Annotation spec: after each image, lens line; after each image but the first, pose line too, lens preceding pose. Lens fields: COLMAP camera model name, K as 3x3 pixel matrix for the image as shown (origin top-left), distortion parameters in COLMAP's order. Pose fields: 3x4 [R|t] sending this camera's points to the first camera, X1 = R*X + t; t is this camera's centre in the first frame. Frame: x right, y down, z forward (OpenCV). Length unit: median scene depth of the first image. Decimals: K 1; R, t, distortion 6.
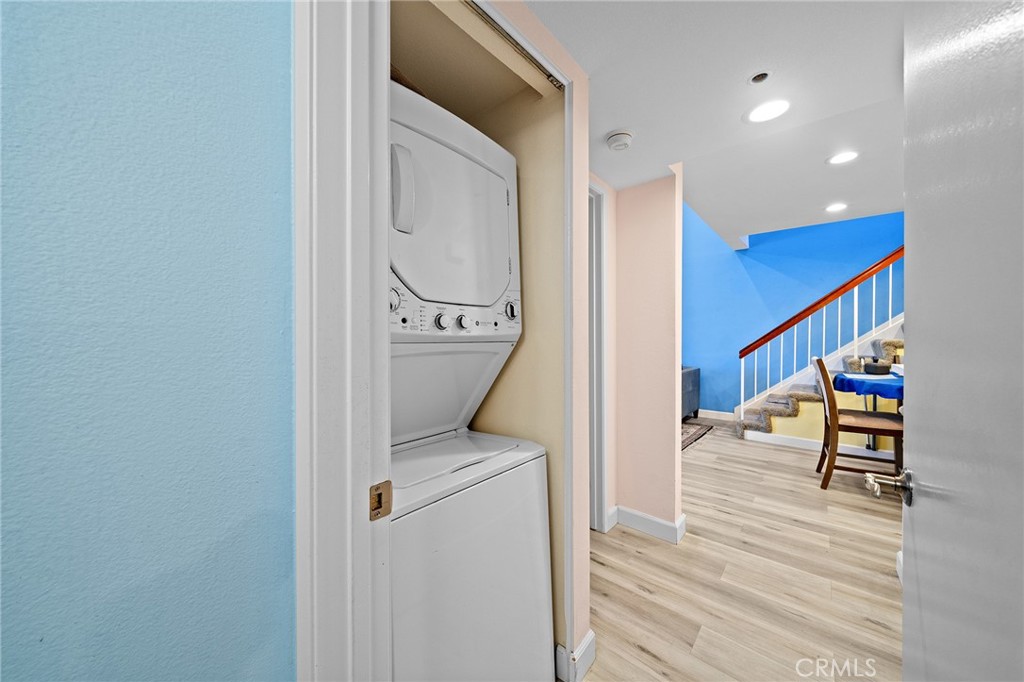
lens RADIAL K [[347.7, 0, 509.1], [0, 347.7, 337.8], [0, 0, 1]] dist [-0.000101, -0.000067]
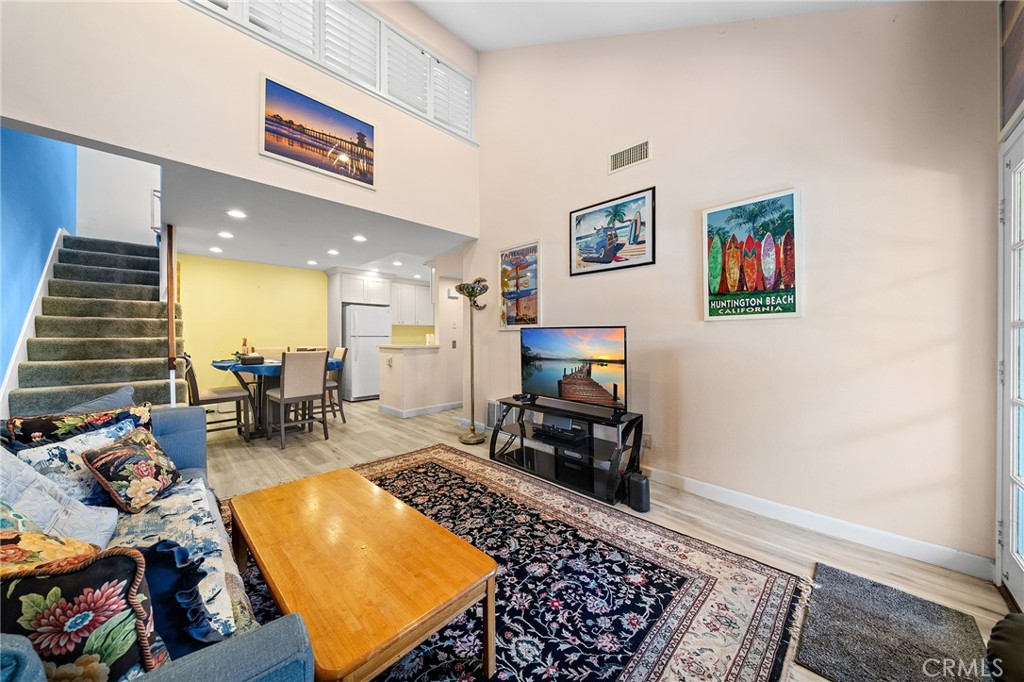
lens RADIAL K [[347.7, 0, 509.1], [0, 347.7, 337.8], [0, 0, 1]] dist [-0.000101, -0.000067]
pose [[-0.998712, 0.006605, 0.050299, 0.057709], [0.006779, 0.999972, 0.003300, 0.010721], [-0.050276, 0.003637, -0.998729, 1.925209]]
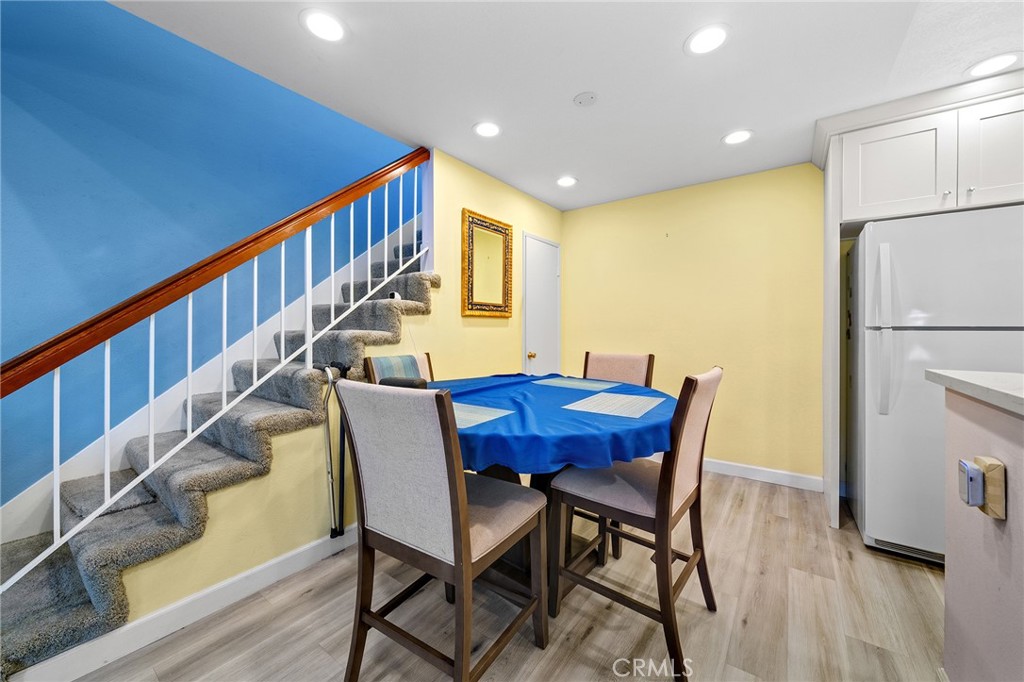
lens RADIAL K [[385.8, 0, 512.2], [0, 385.8, 327.2], [0, 0, 1]] dist [-0.001644, -0.000109]
pose [[-0.102406, 0.003096, 0.994738, 0.420015], [0.000249, 0.999995, -0.003087, 0.001599], [-0.994743, -0.000069, -0.102406, 0.786359]]
